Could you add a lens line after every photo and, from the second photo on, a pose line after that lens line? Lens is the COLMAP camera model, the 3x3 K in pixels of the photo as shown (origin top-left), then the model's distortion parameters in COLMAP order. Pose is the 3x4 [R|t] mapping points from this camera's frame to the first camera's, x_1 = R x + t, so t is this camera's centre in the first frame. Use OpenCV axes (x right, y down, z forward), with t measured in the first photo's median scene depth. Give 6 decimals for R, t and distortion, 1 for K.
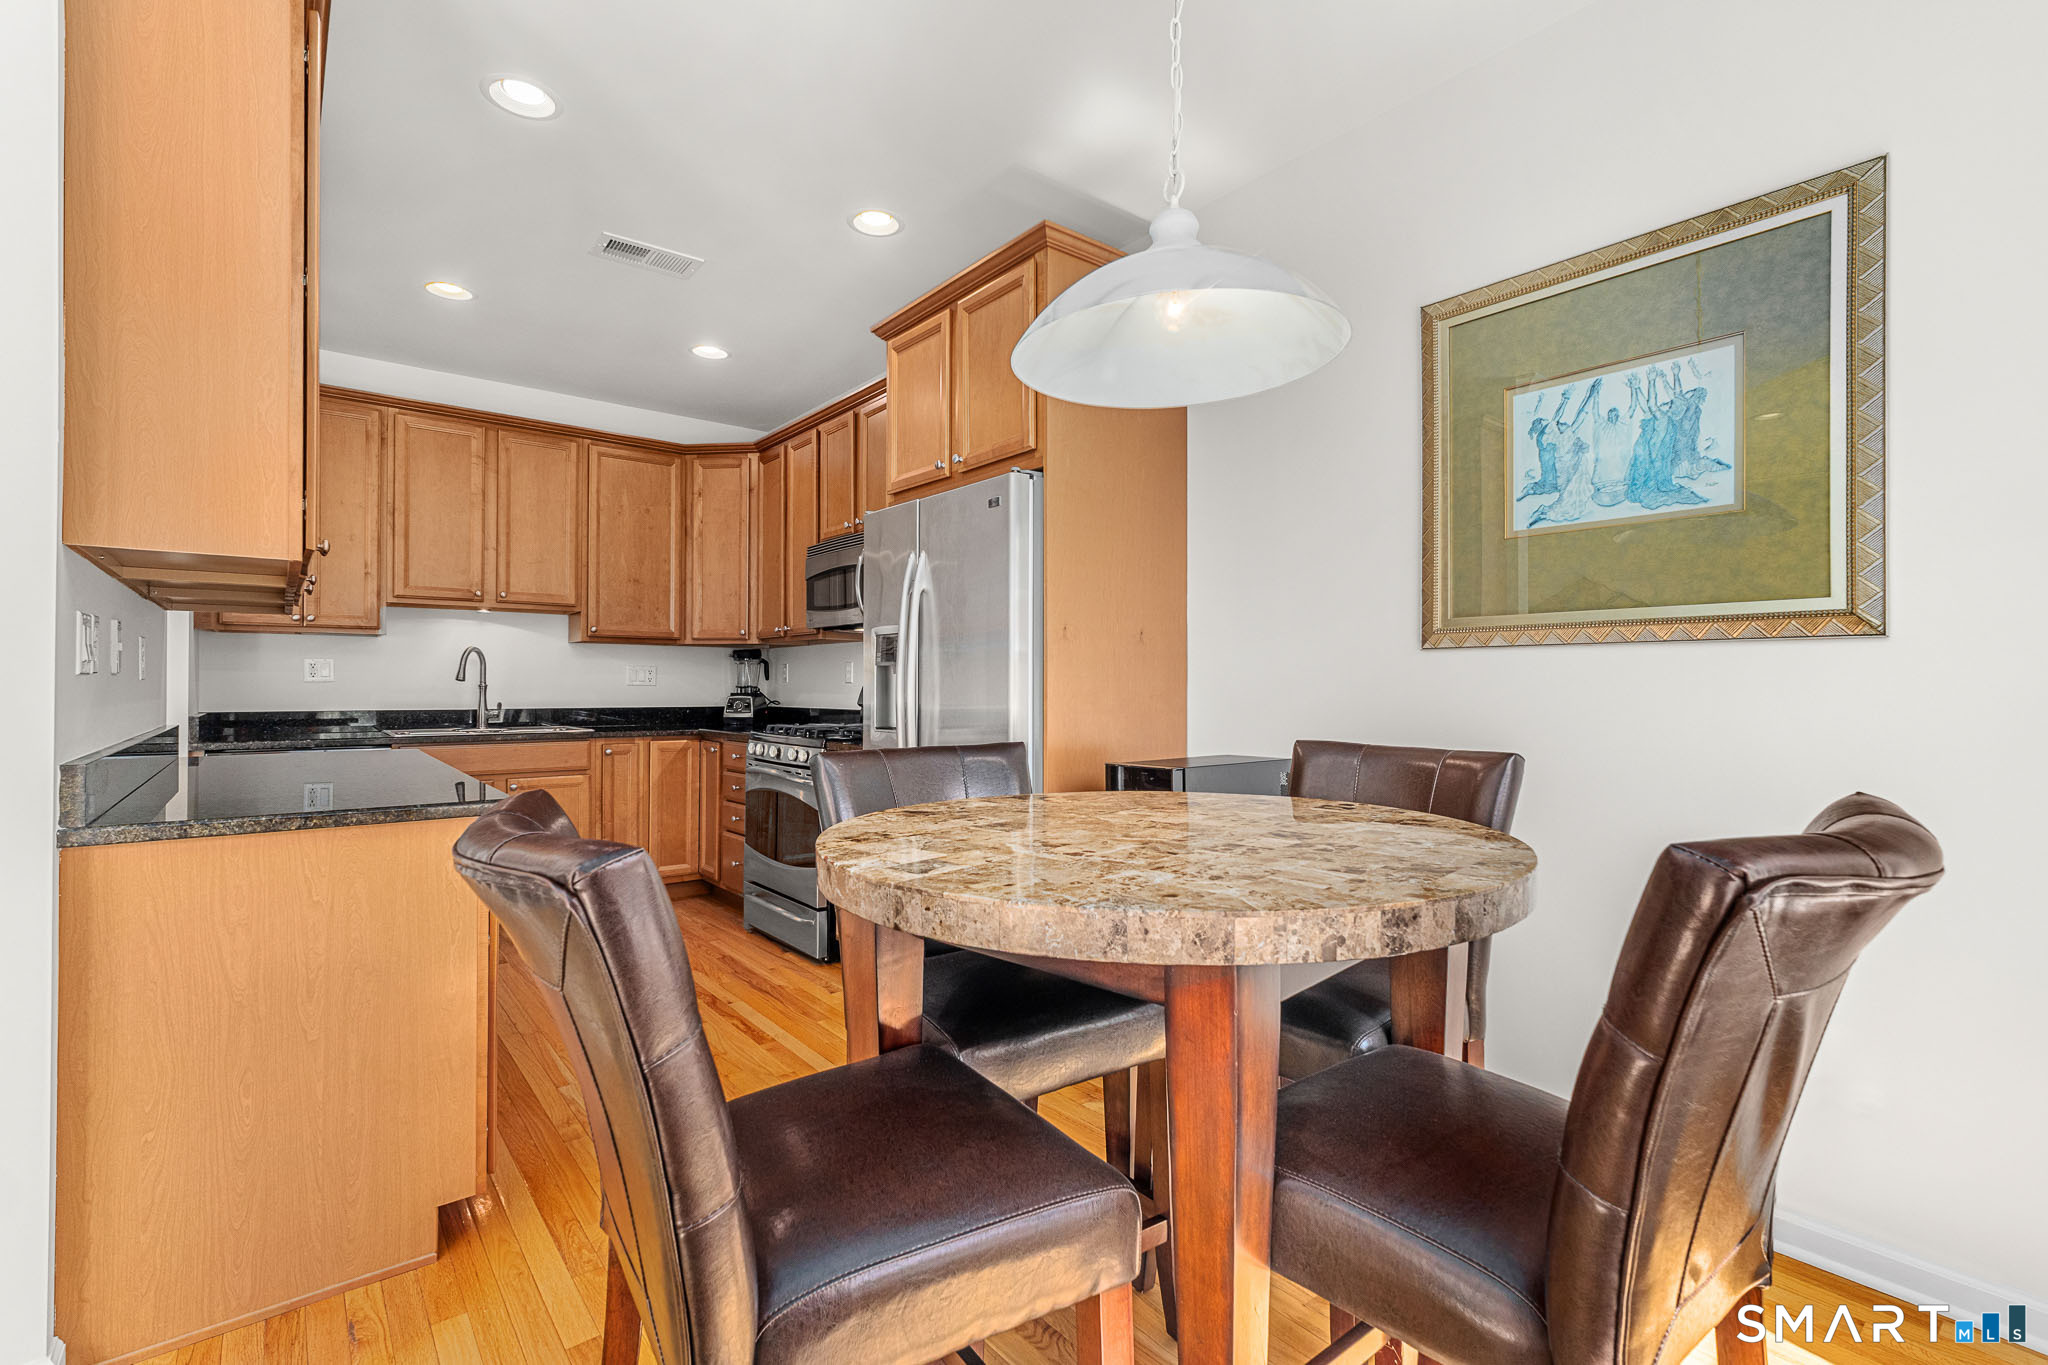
lens RADIAL K [[927.0, 0, 1024.6], [0, 927.0, 680.6], [0, 0, 1]] dist [0.001209, 0.000501]
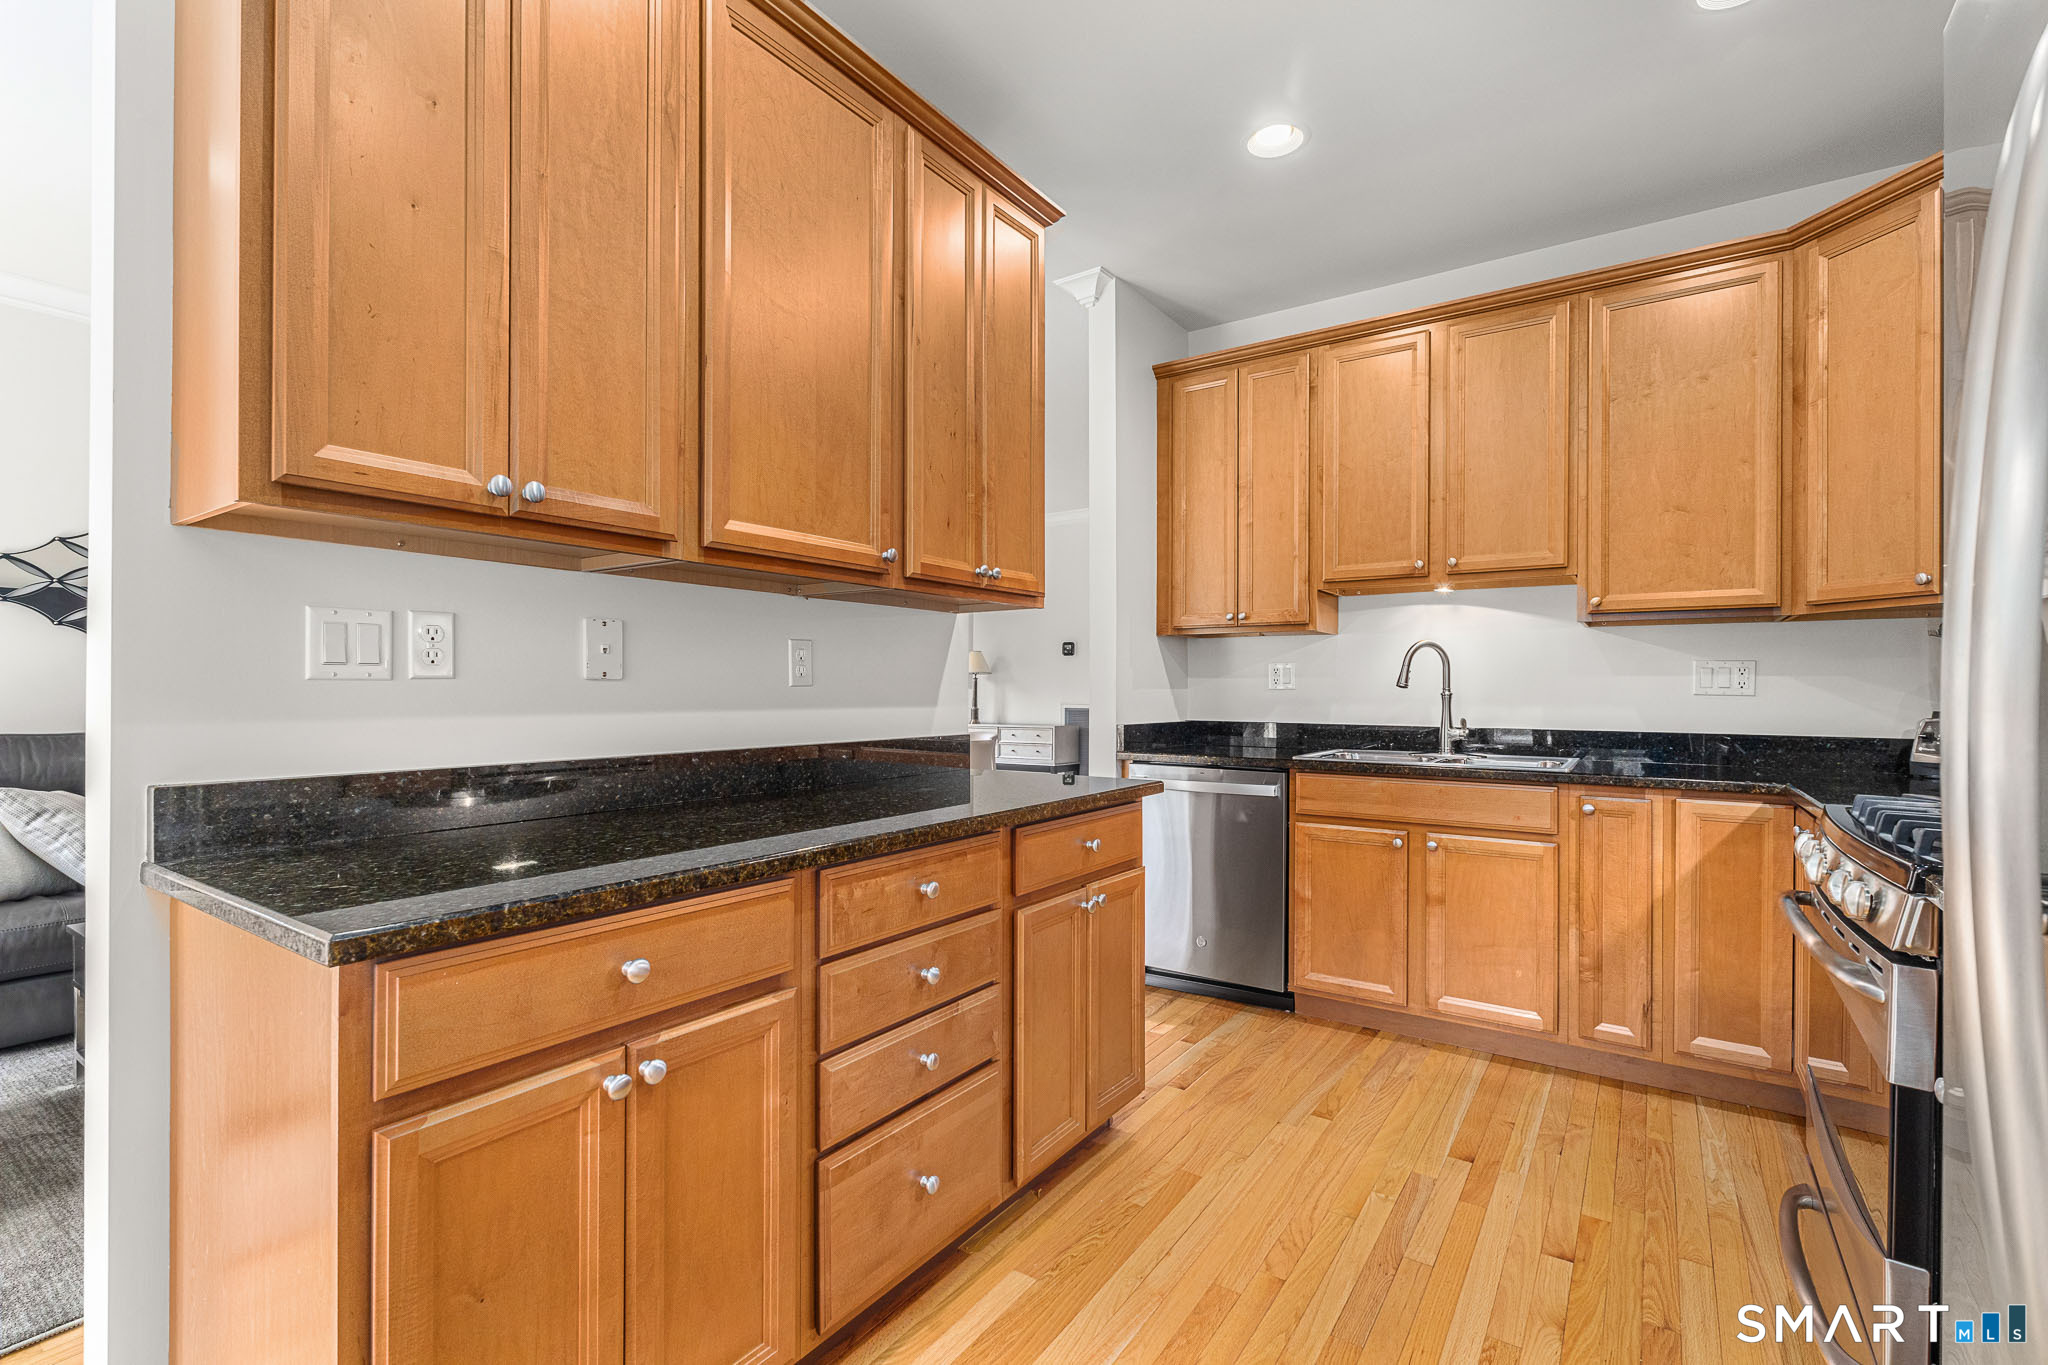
lens RADIAL K [[927.0, 0, 1018.3], [0, 927.0, 692.6], [0, 0, 1]] dist [0.001209, 0.000501]
pose [[0.295668, 0.002907, -0.955286, -0.000611], [0.004560, 0.999980, 0.004454, -0.000764], [0.955280, -0.005673, 0.295649, 0.475422]]
